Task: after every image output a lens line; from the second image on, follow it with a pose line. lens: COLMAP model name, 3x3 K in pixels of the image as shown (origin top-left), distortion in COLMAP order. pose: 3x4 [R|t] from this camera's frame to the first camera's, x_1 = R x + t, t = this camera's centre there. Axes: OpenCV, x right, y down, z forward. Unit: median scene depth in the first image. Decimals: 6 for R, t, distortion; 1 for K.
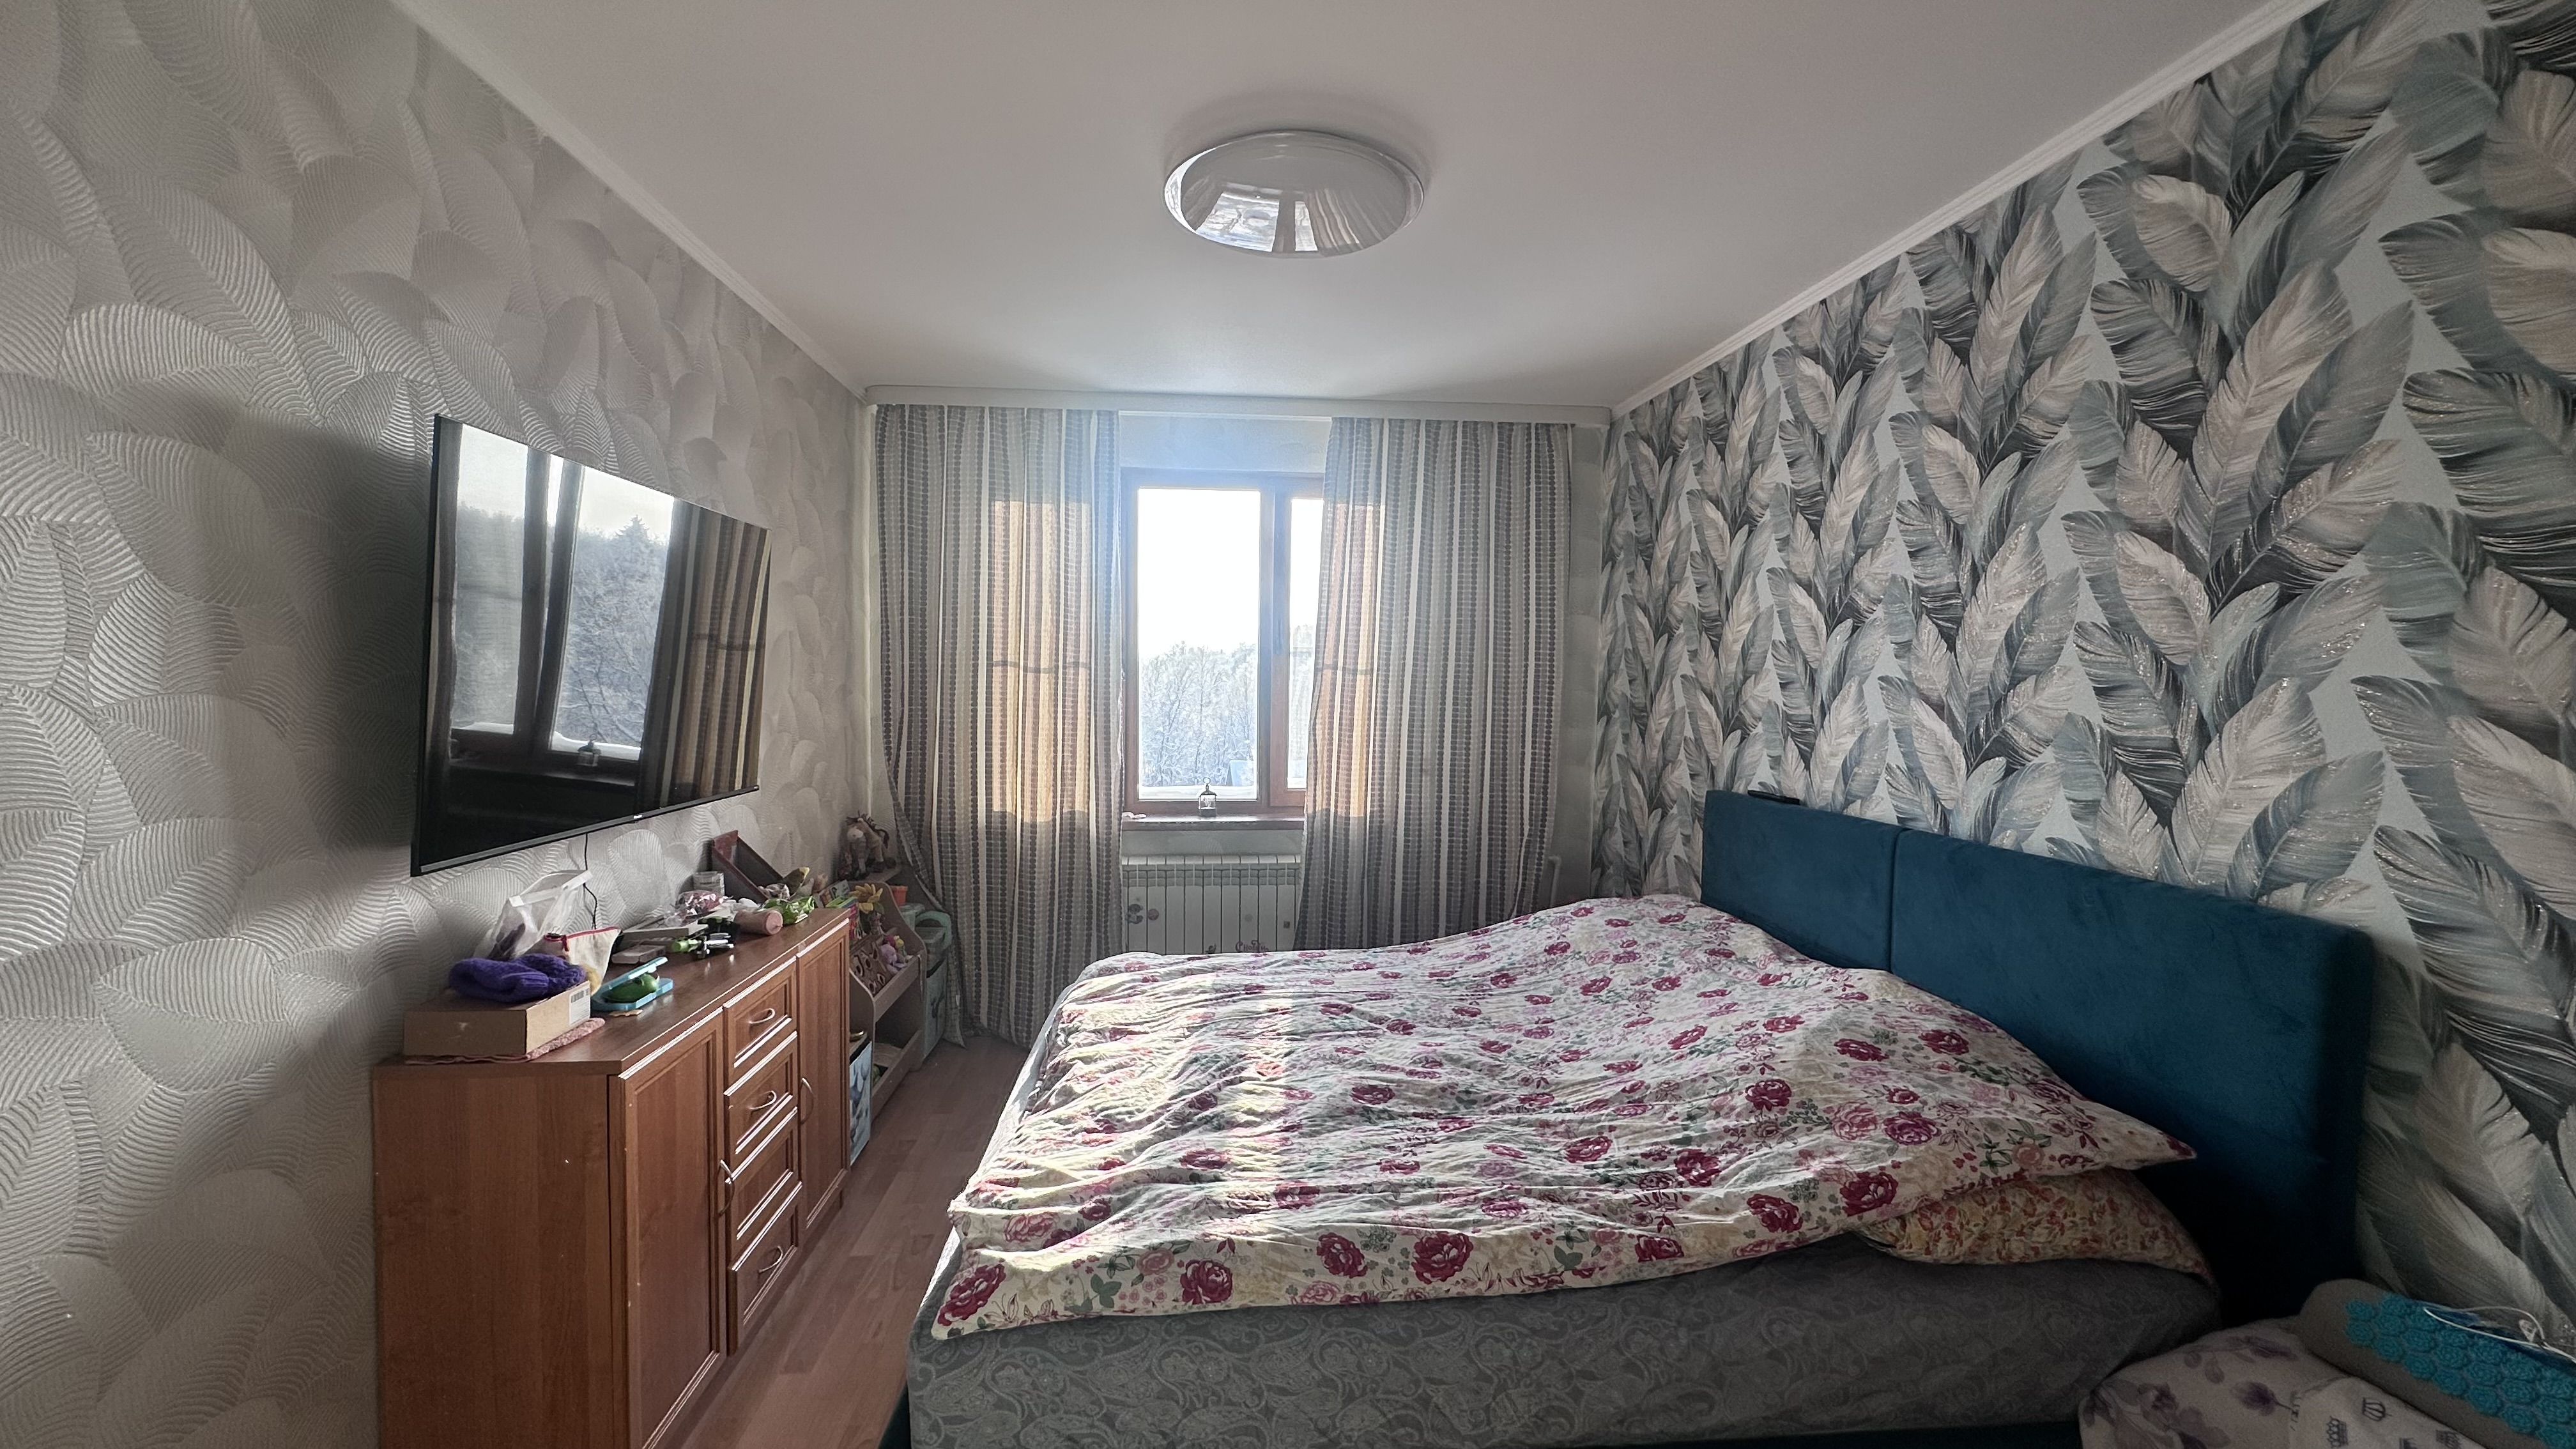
lens RADIAL K [[1023.2, 0, 1289.6], [0, 1023.2, 719.9], [0, 0, 1]] dist [-0.002968, 0.000668]
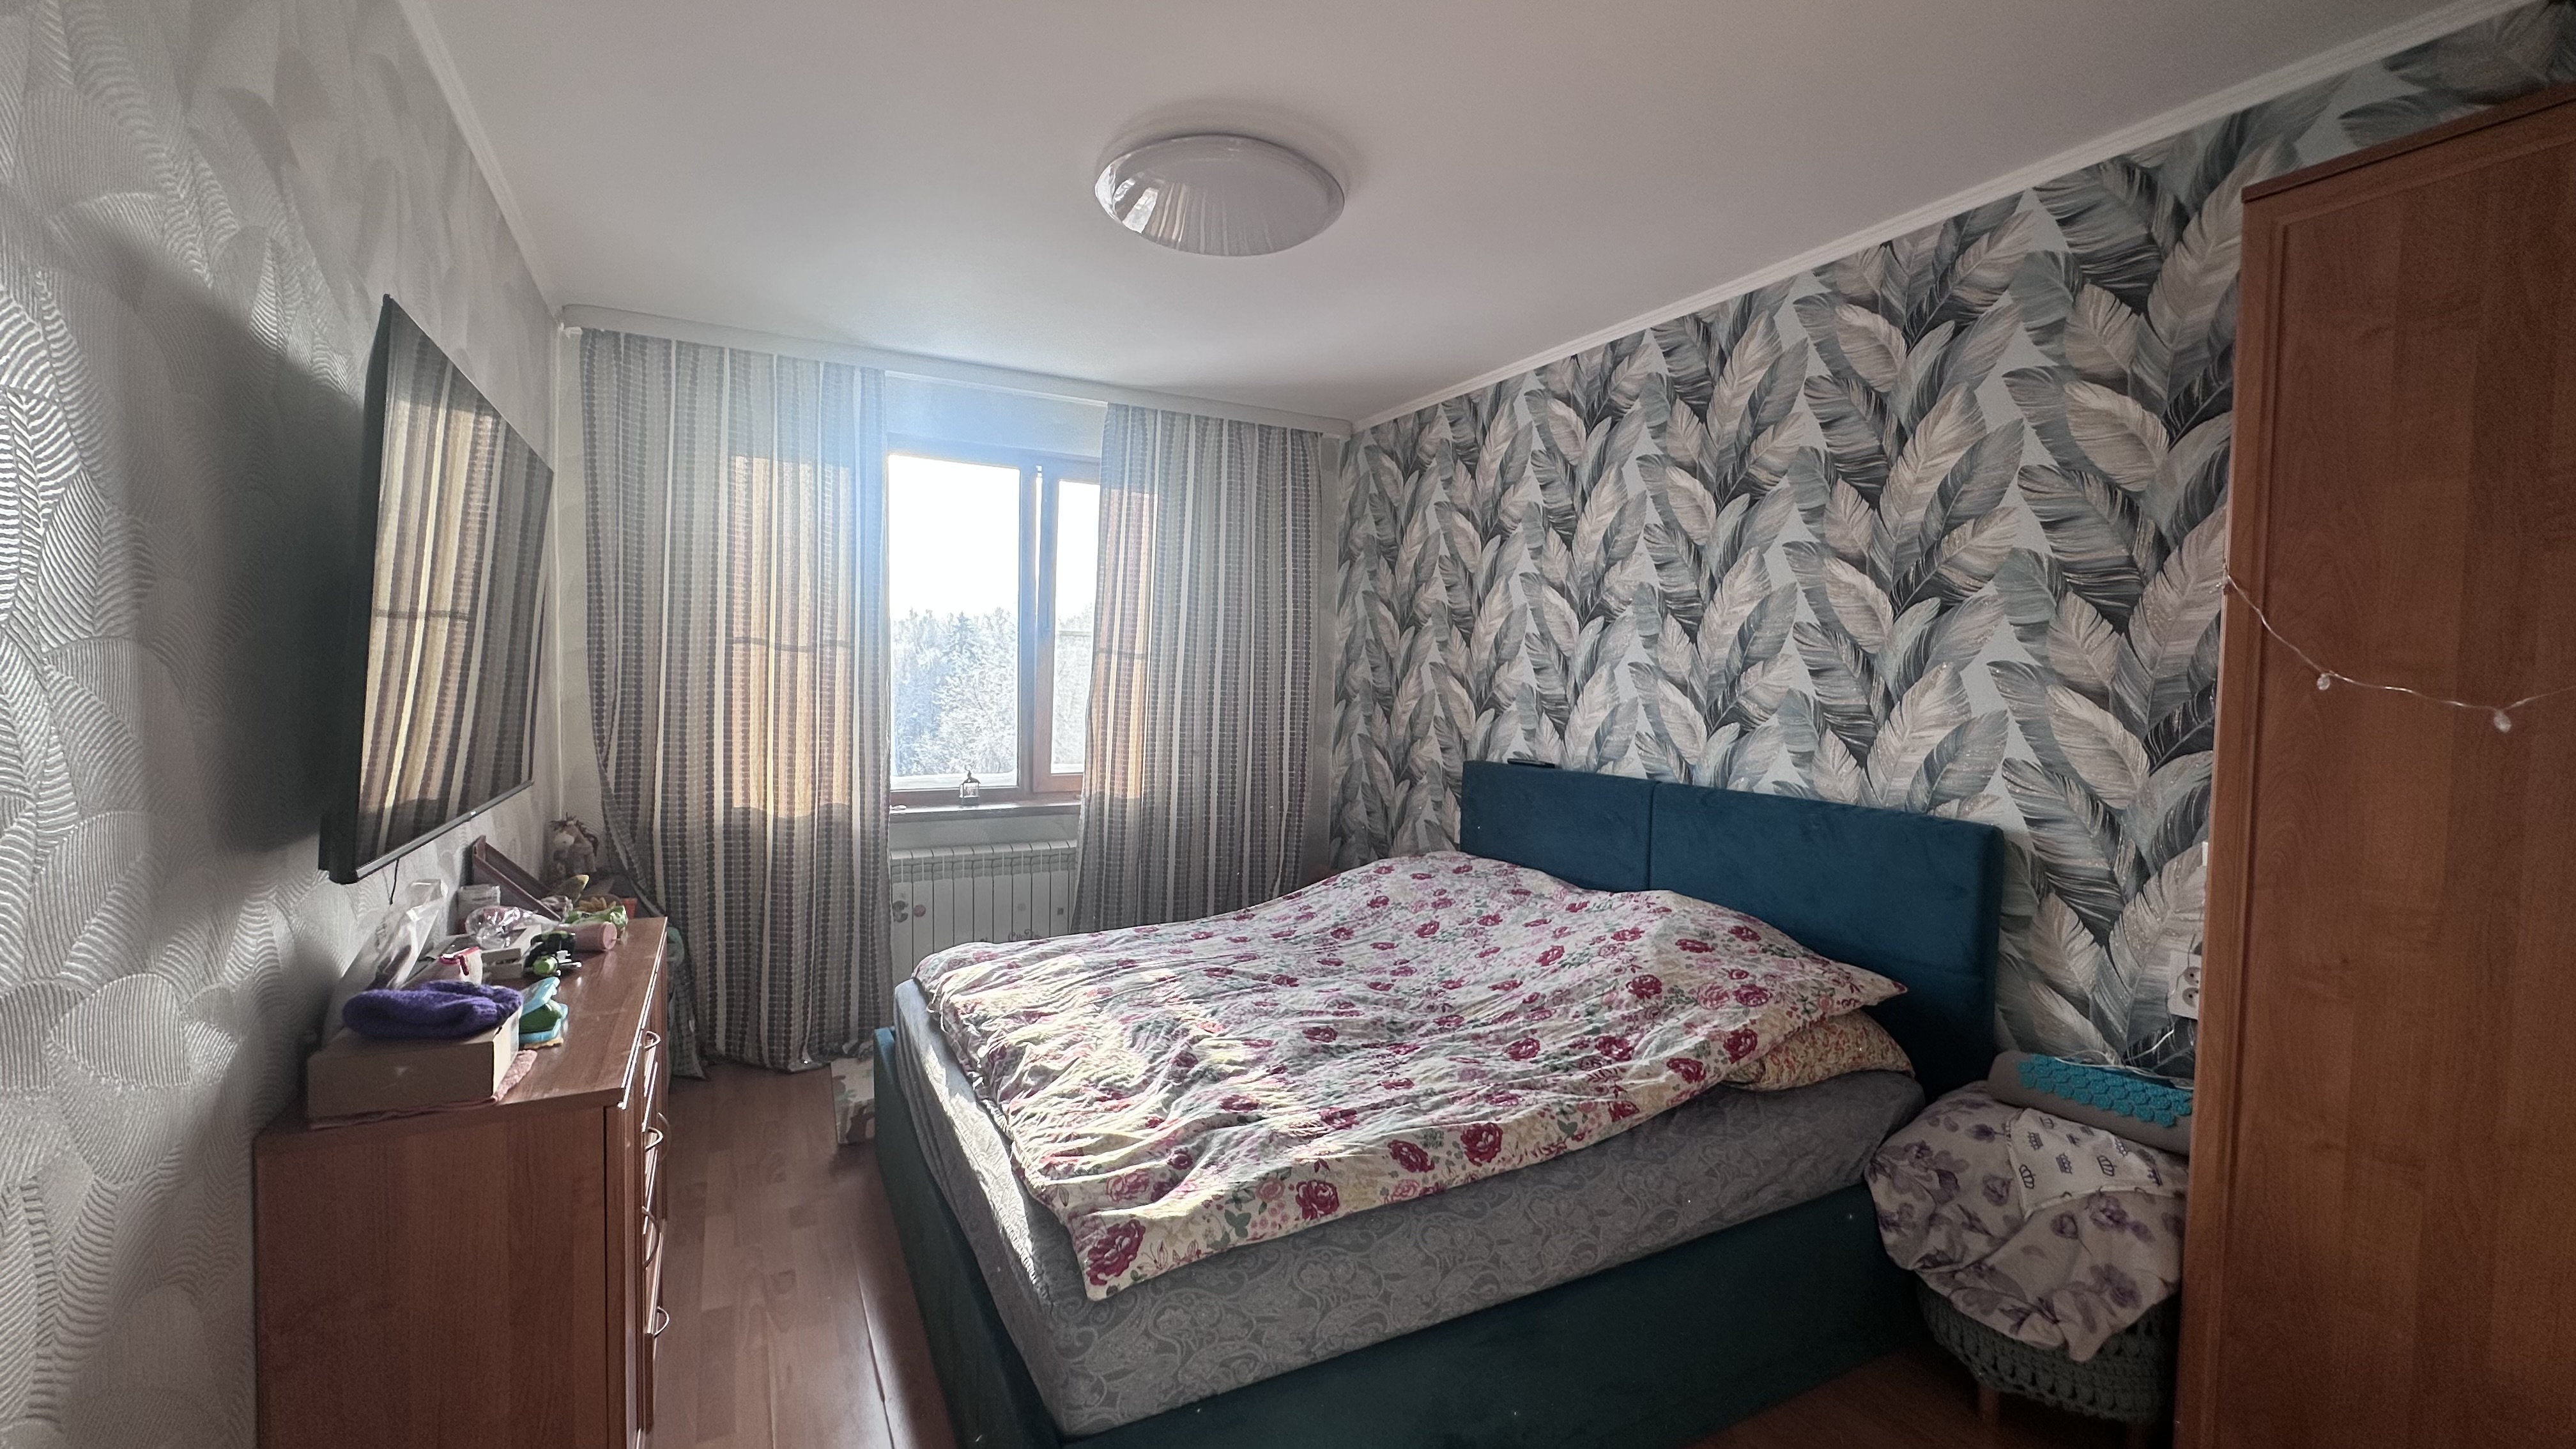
lens RADIAL K [[1023.2, 0, 1288.9], [0, 1023.2, 720.6], [0, 0, 1]] dist [-0.002968, 0.000668]
pose [[0.920949, -0.008910, 0.389582, -0.357237], [0.006385, 0.999949, 0.007775, 0.019299], [-0.389632, -0.004673, 0.920959, 0.003136]]
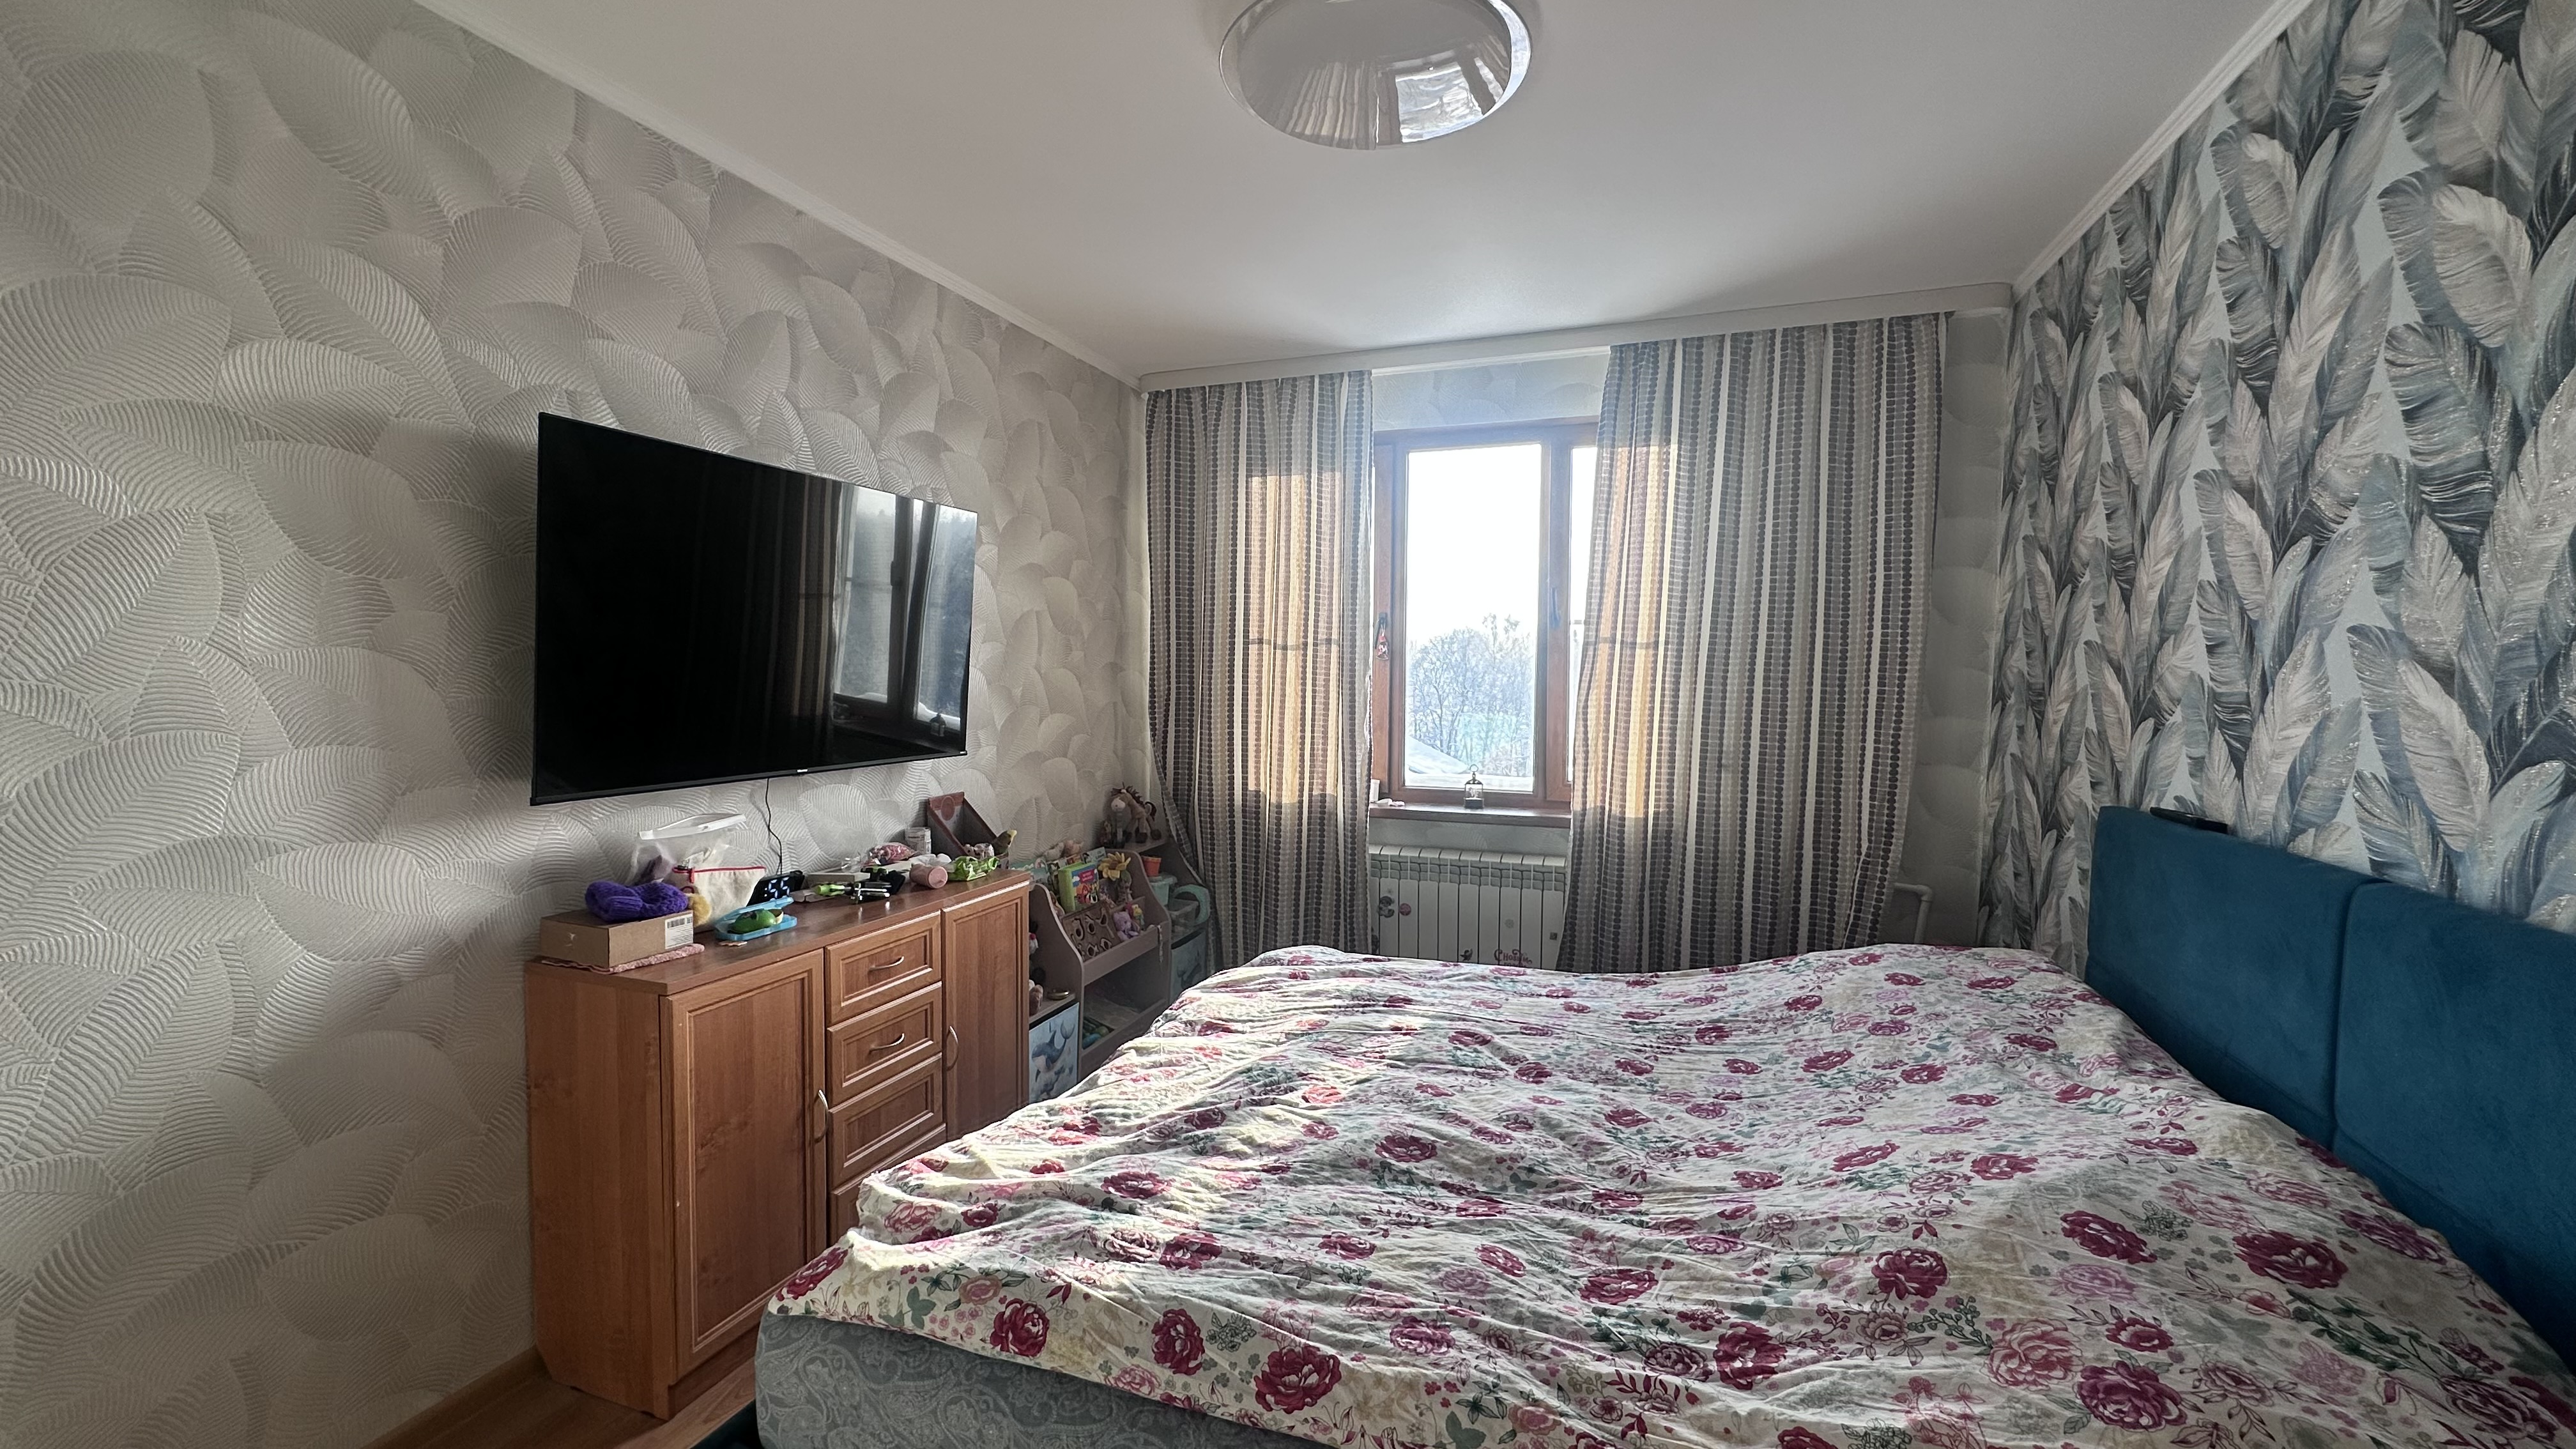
lens RADIAL K [[1023.2, 0, 1290.0], [0, 1023.2, 720.3], [0, 0, 1]] dist [-0.002968, 0.000668]
pose [[0.903554, 0.018785, -0.428062, 0.320751], [-0.015966, 0.999821, 0.010175, 0.020020], [0.428177, -0.002359, 0.903692, 0.219595]]
